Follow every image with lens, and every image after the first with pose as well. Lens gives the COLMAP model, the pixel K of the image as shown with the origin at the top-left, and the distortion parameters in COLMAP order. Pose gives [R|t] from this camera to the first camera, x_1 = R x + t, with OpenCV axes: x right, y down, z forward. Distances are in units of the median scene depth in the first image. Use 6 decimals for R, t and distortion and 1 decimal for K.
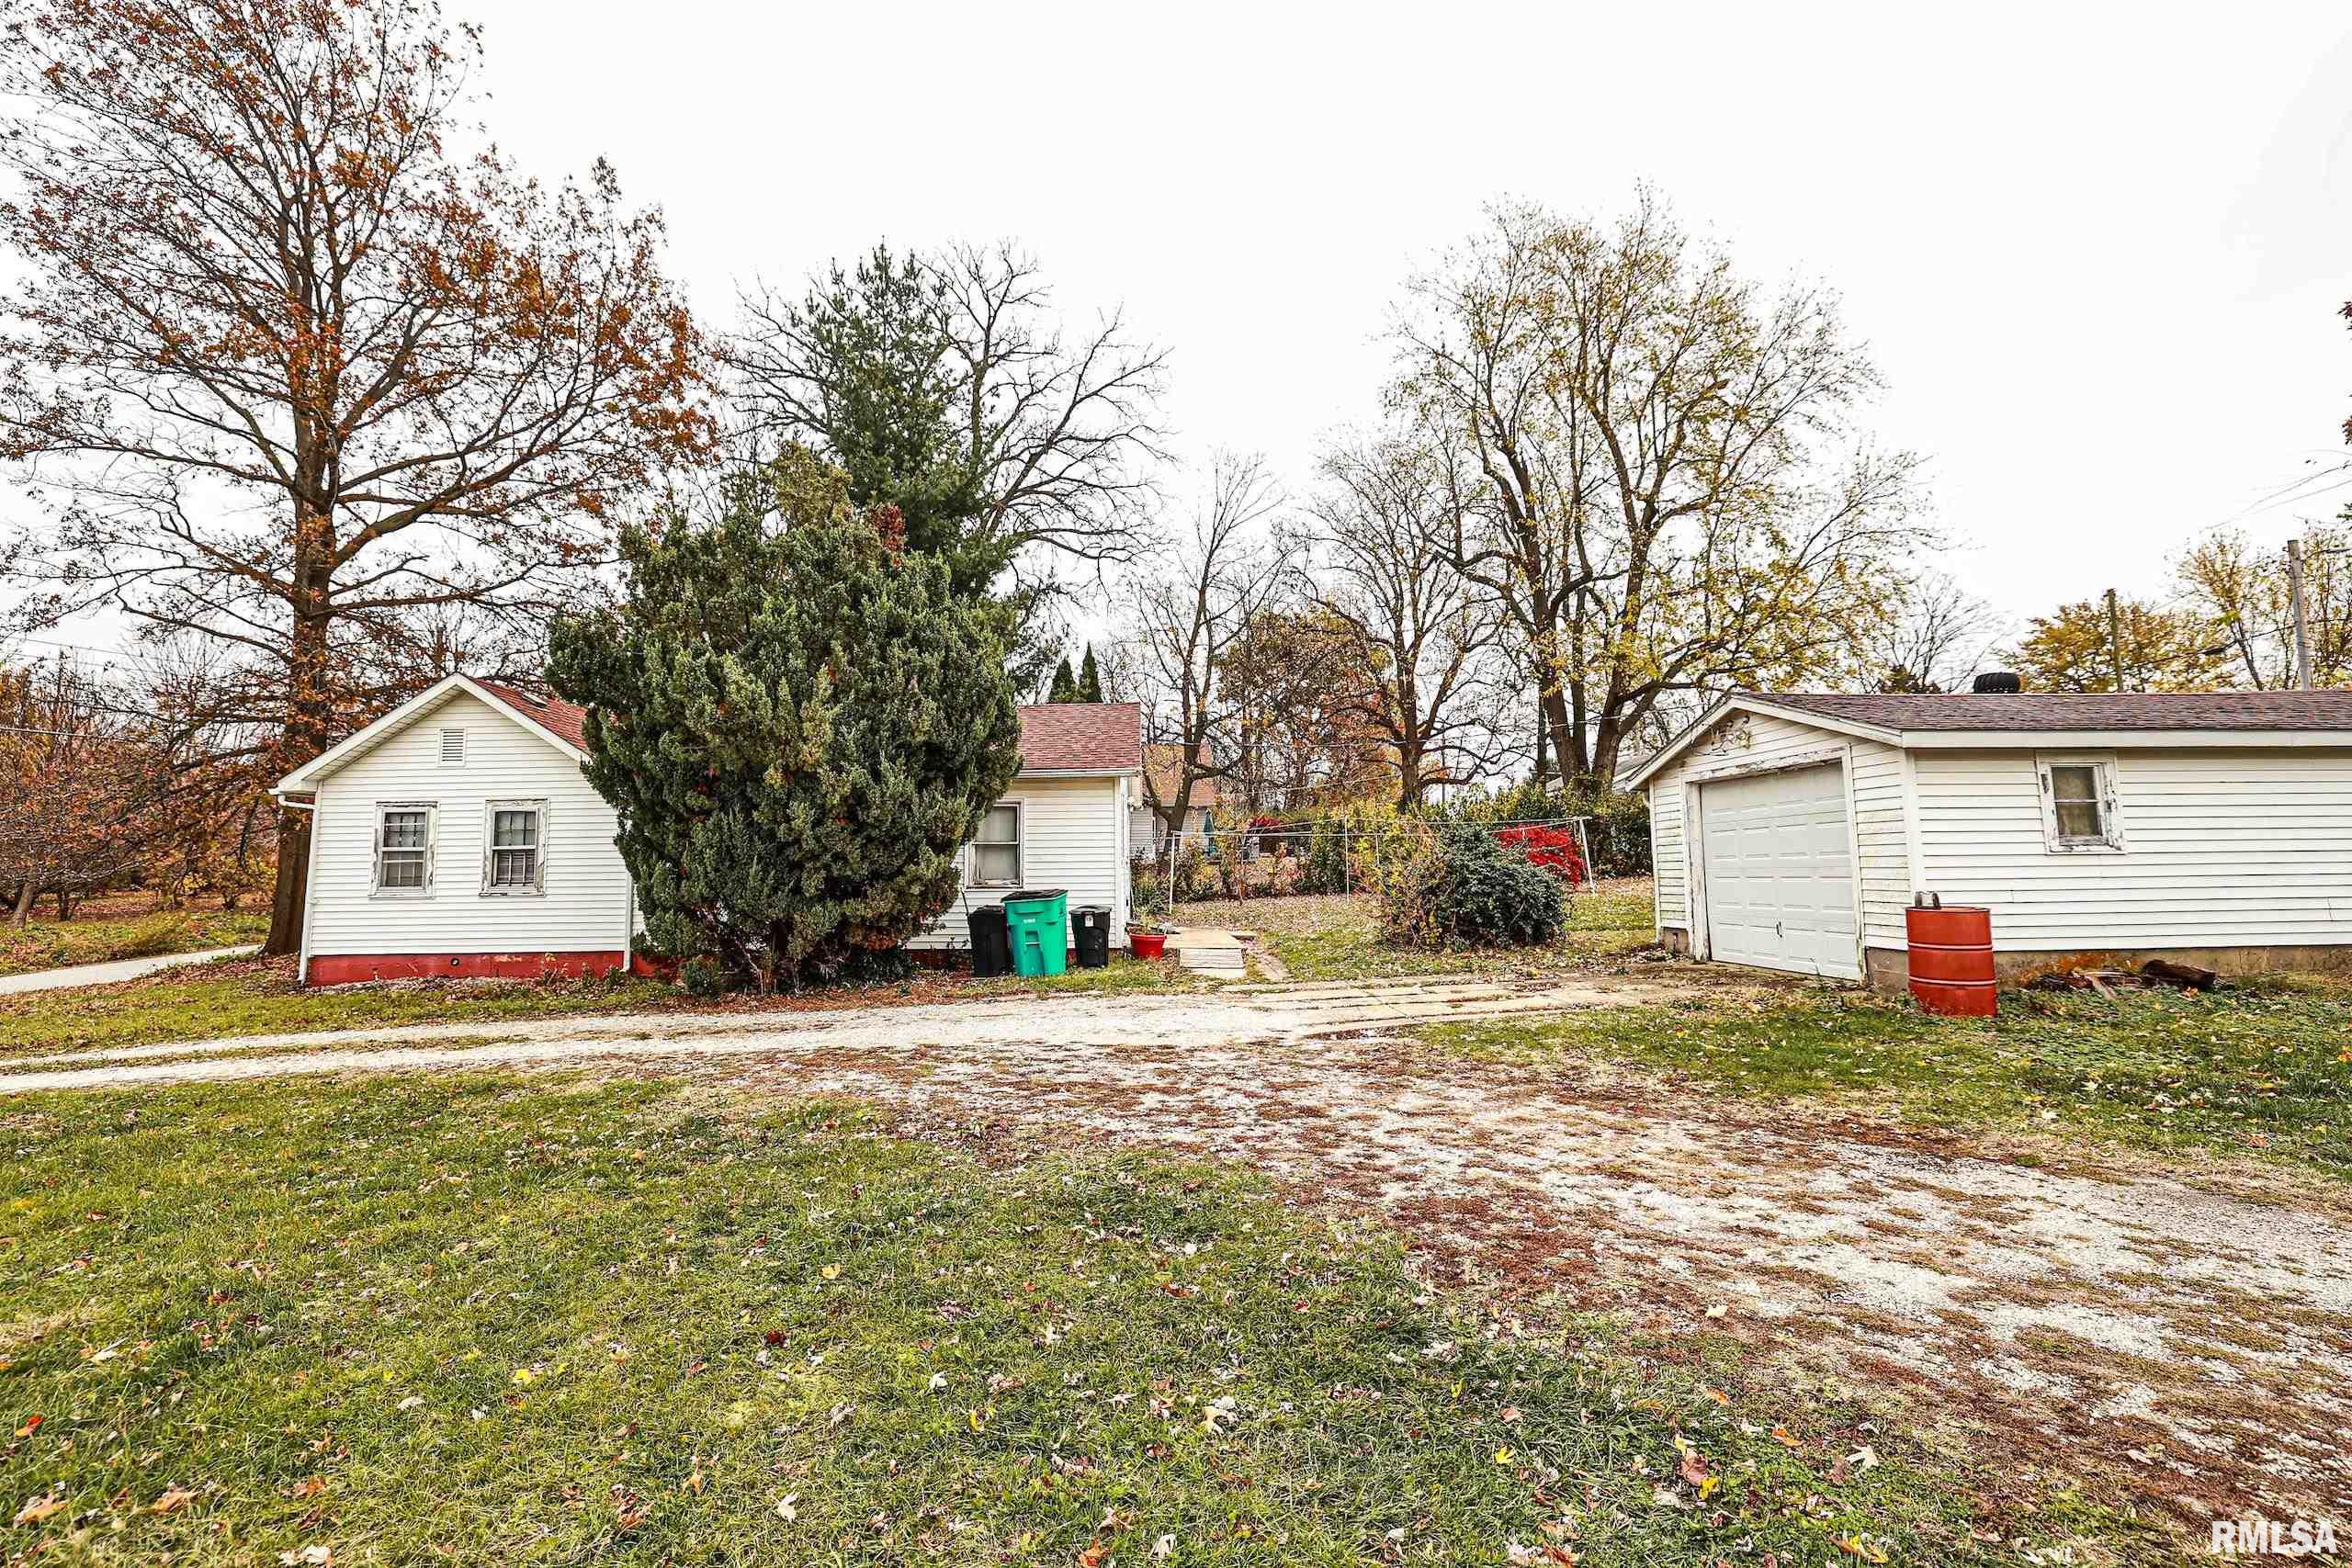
lens RADIAL K [[1021.7, 0, 1176.1], [0, 1021.7, 787.7], [0, 0, 1]] dist [-0.039191, 0.017303]
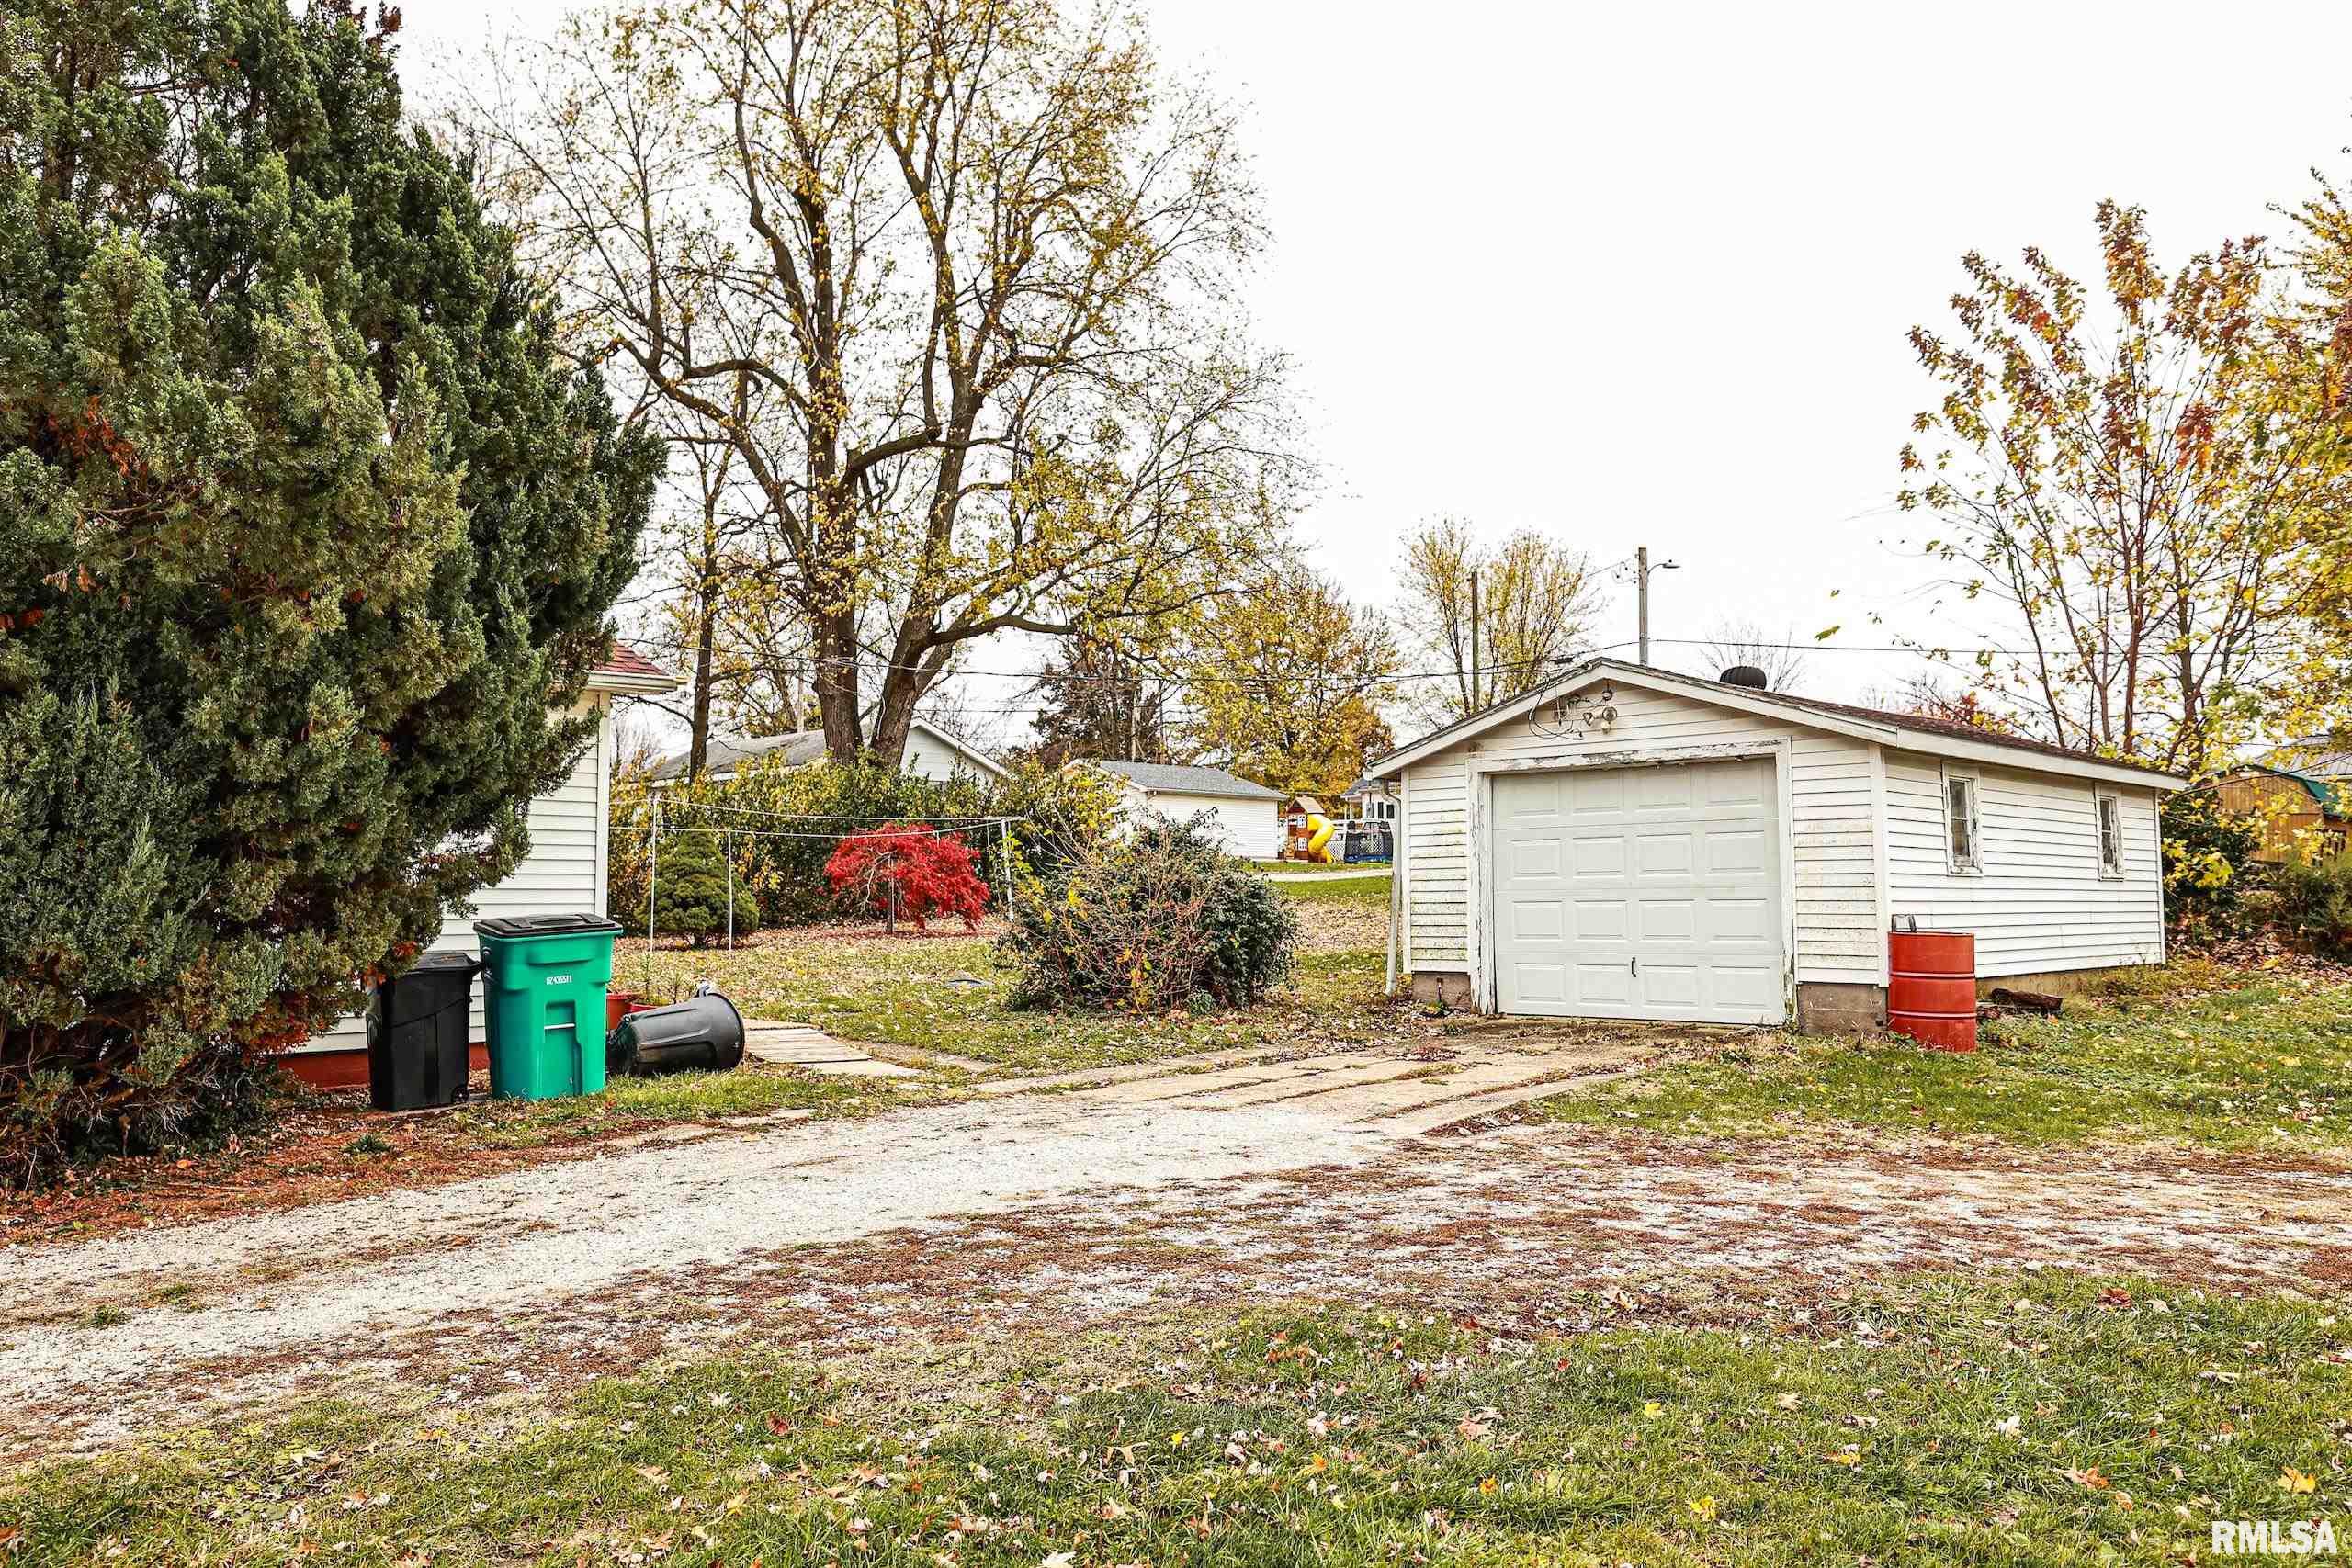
lens RADIAL K [[1761.2, 0, 1176.0], [0, 1761.2, 784.0], [0, 0, 1]] dist [0.007340, 0.002803]
pose [[0.728330, 0.056851, 0.682864, -0.418297], [-0.061257, 0.997964, -0.017749, 0.031324], [-0.682482, -0.028904, 0.730330, 0.175630]]
